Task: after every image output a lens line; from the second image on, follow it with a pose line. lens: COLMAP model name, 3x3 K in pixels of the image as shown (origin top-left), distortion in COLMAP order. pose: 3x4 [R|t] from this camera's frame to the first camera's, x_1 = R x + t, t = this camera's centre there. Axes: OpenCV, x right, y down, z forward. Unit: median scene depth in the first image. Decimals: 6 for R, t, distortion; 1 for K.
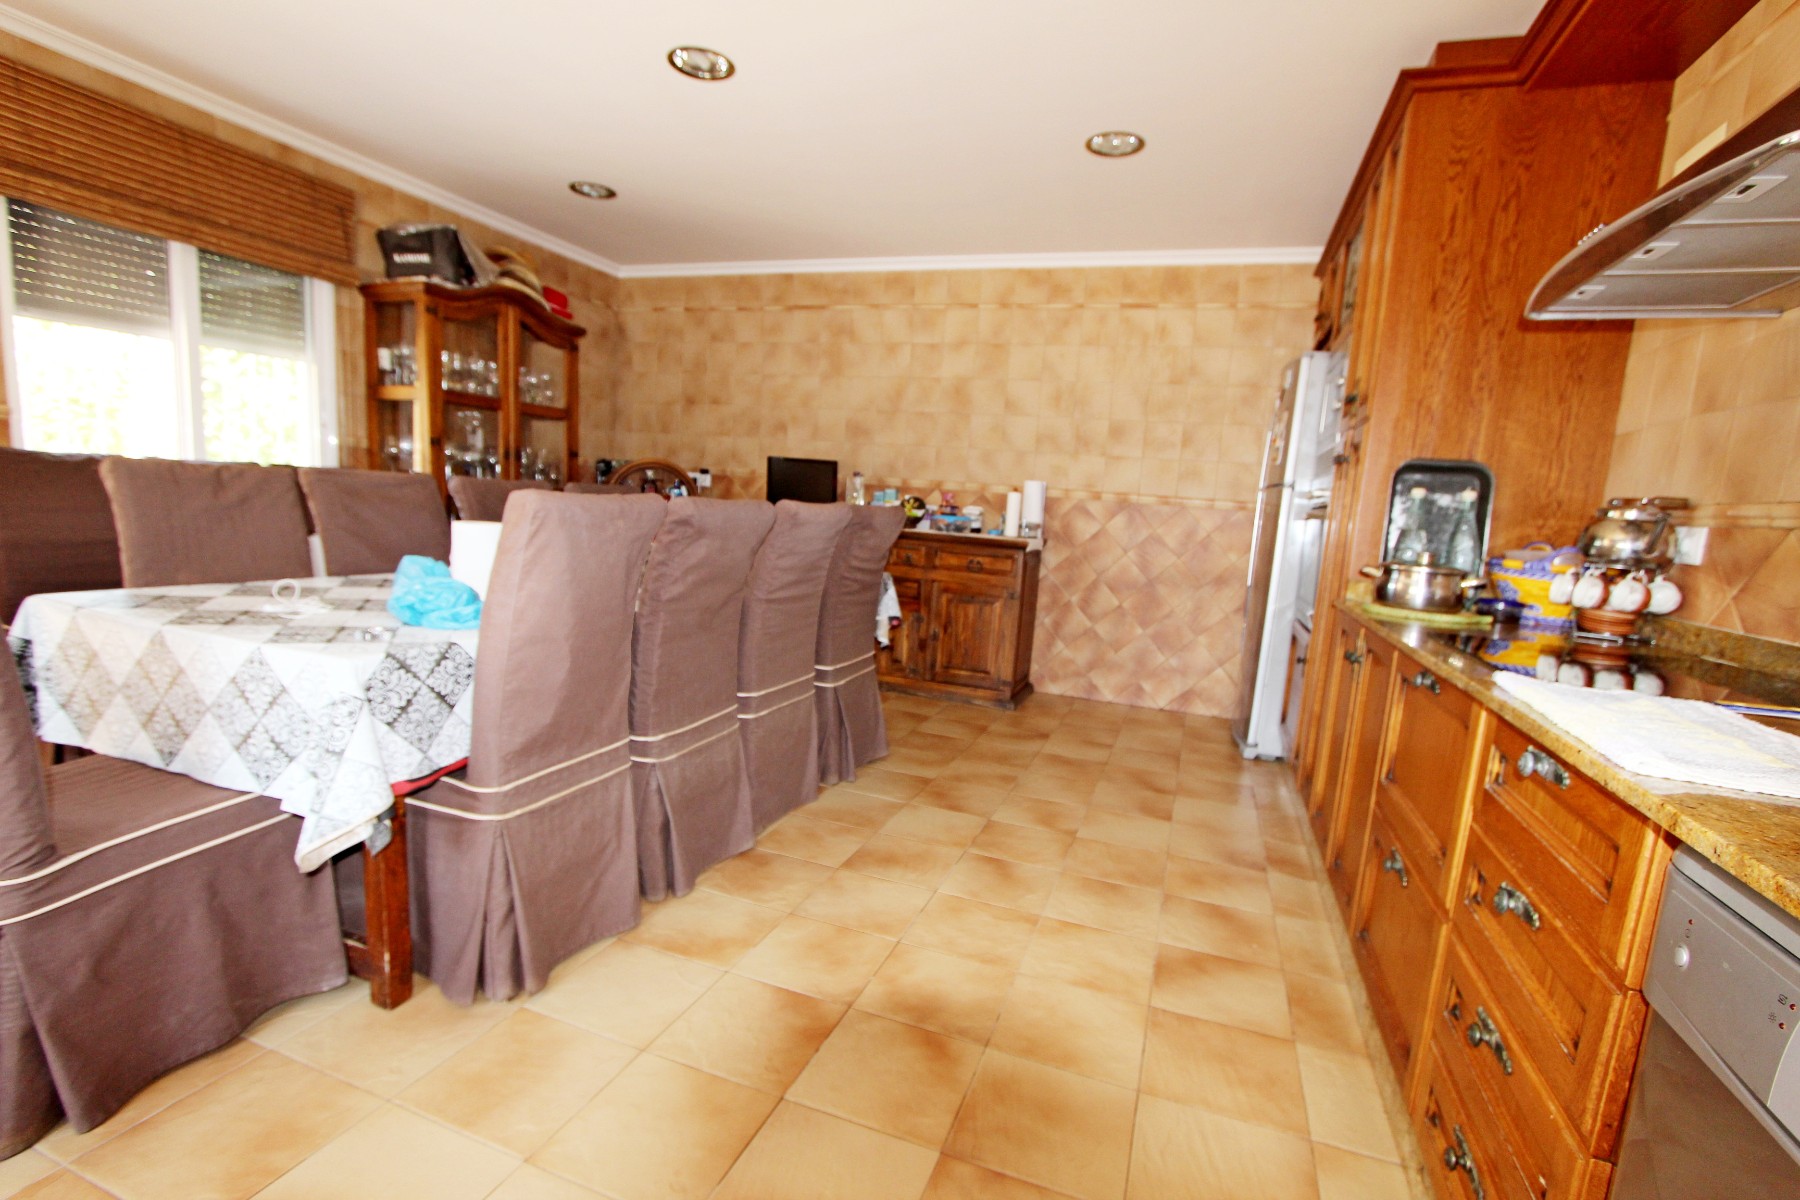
lens RADIAL K [[828.5, 0, 892.4], [0, 828.5, 605.5], [0, 0, 1]] dist [-0.018787, 0.001855]
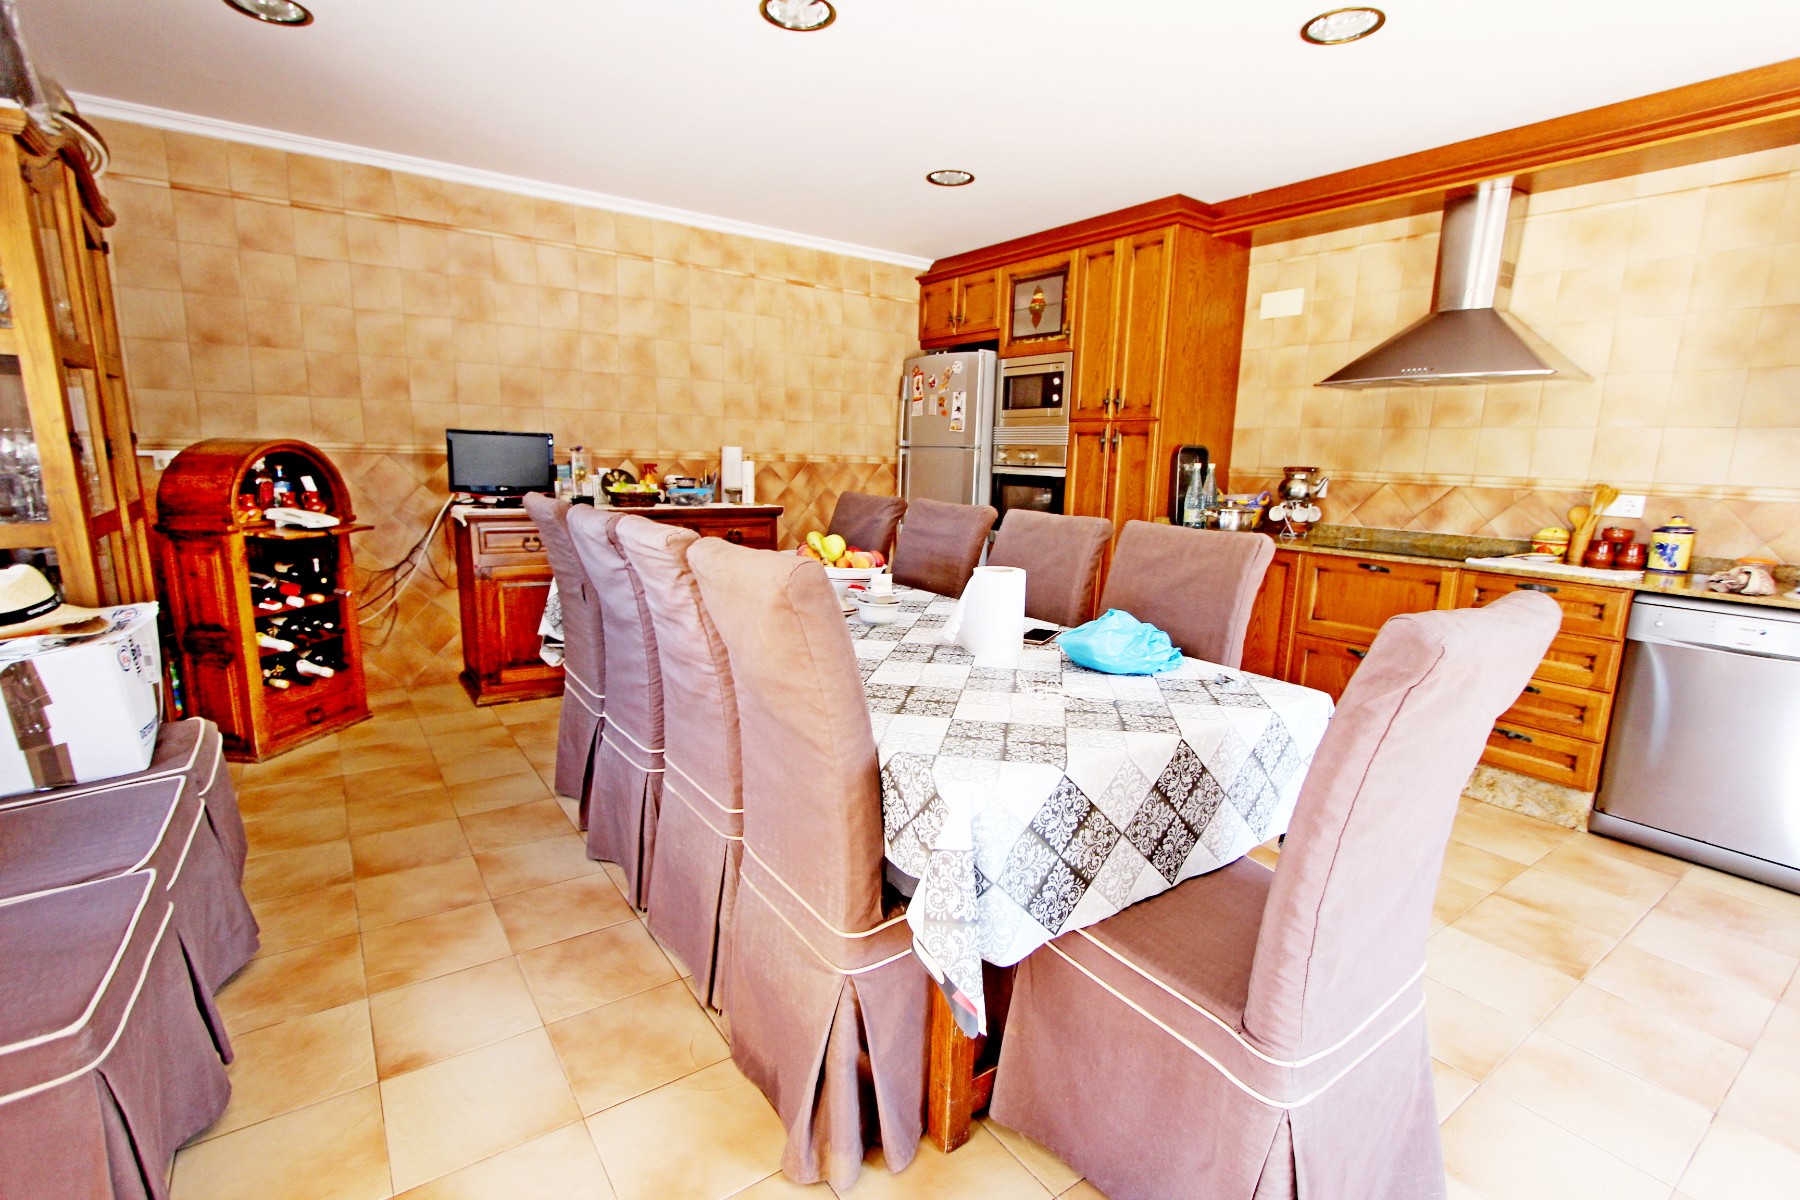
lens RADIAL K [[828.5, 0, 892.8], [0, 828.5, 610.6], [0, 0, 1]] dist [-0.018787, 0.001855]
pose [[0.566414, -0.206819, 0.797748, -0.577790], [0.119877, 0.978379, 0.168534, -0.100773], [-0.815356, 0.000172, 0.578960, 0.245769]]
